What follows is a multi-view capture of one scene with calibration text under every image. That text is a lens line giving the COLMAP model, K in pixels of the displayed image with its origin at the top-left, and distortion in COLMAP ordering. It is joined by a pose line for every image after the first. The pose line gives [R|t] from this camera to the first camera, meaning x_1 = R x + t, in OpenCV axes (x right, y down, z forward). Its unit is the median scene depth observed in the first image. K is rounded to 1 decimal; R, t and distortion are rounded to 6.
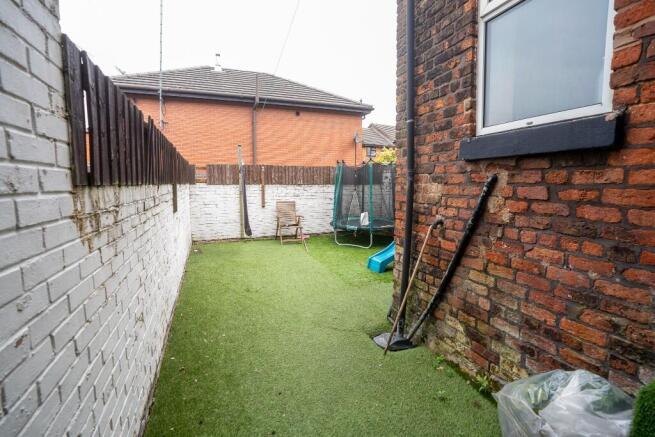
lens RADIAL K [[314.2, 0, 327.5], [0, 314.2, 218.5], [0, 0, 1]] dist [-0.064521, 0.020210]
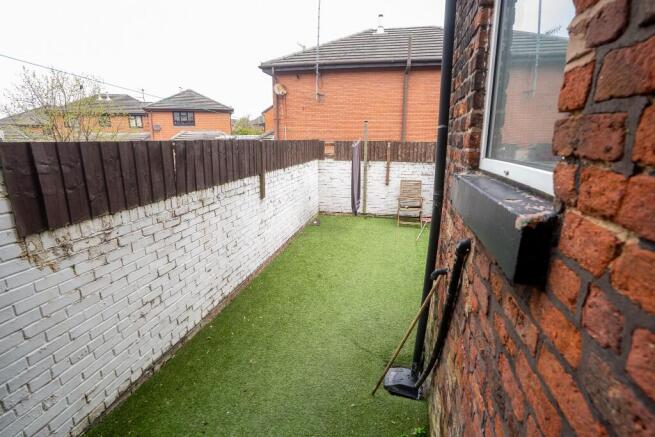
lens RADIAL K [[314.2, 0, 327.5], [0, 314.2, 218.5], [0, 0, 1]] dist [-0.064521, 0.020210]
pose [[0.832003, 0.139791, -0.536870, 0.190081], [-0.063497, 0.985368, 0.158169, -0.080202], [0.551126, -0.097507, 0.828706, 0.087345]]
